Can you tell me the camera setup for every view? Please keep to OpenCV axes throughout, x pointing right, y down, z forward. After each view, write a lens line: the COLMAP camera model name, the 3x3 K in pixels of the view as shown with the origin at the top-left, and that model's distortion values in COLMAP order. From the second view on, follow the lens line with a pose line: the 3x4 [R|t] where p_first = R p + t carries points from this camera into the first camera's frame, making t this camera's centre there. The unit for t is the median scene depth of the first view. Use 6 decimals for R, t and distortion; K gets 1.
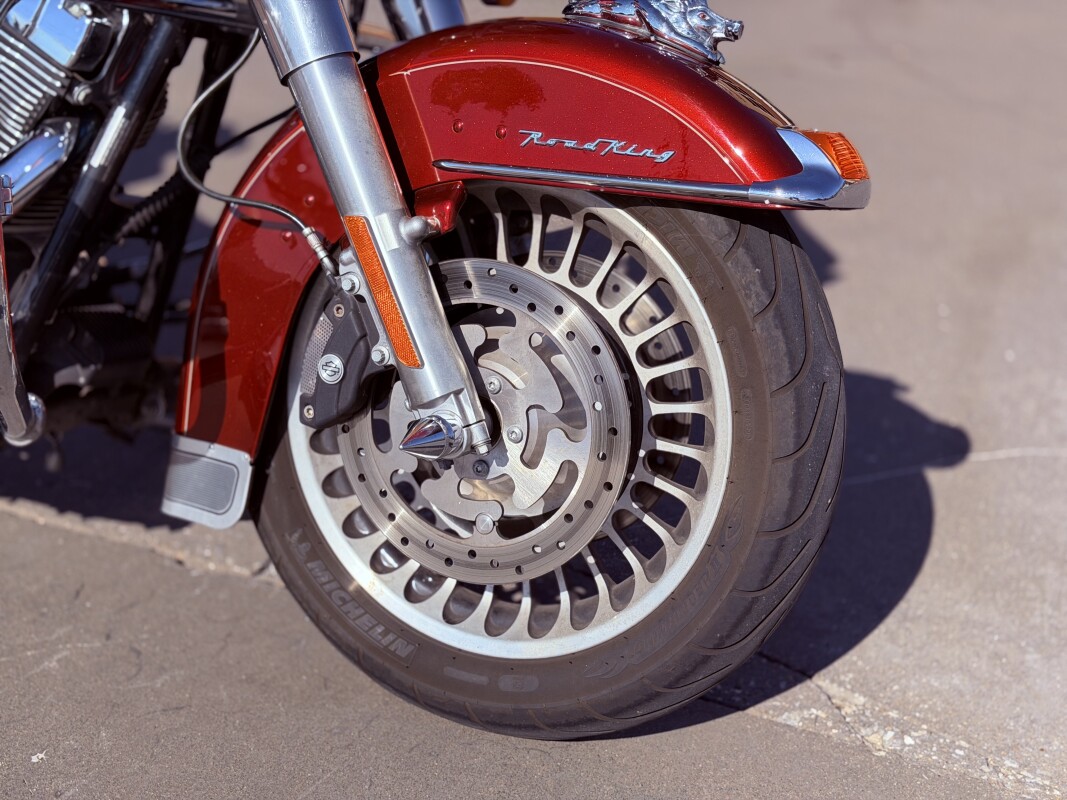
lens RADIAL K [[1475.8, 0, 533.4], [0, 1475.8, 373.2], [0, 0, 1]] dist [0.106439, -0.076847]
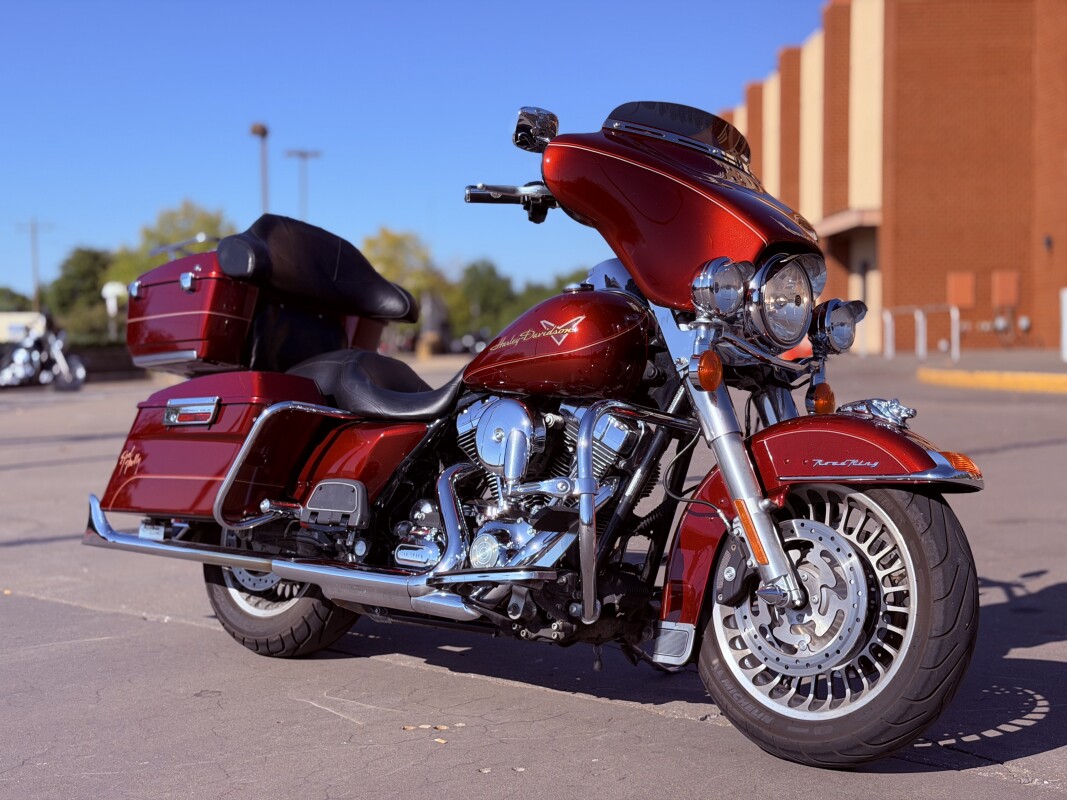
lens RADIAL K [[1483.0, 0, 533.5], [0, 1483.0, 400.0], [0, 0, 1]] dist [0.193257, -0.078410]
pose [[0.948184, -0.054914, -0.312940, 0.290310], [-0.053988, 0.942780, -0.329017, 0.496146], [0.313101, 0.328863, 0.890964, -1.126217]]
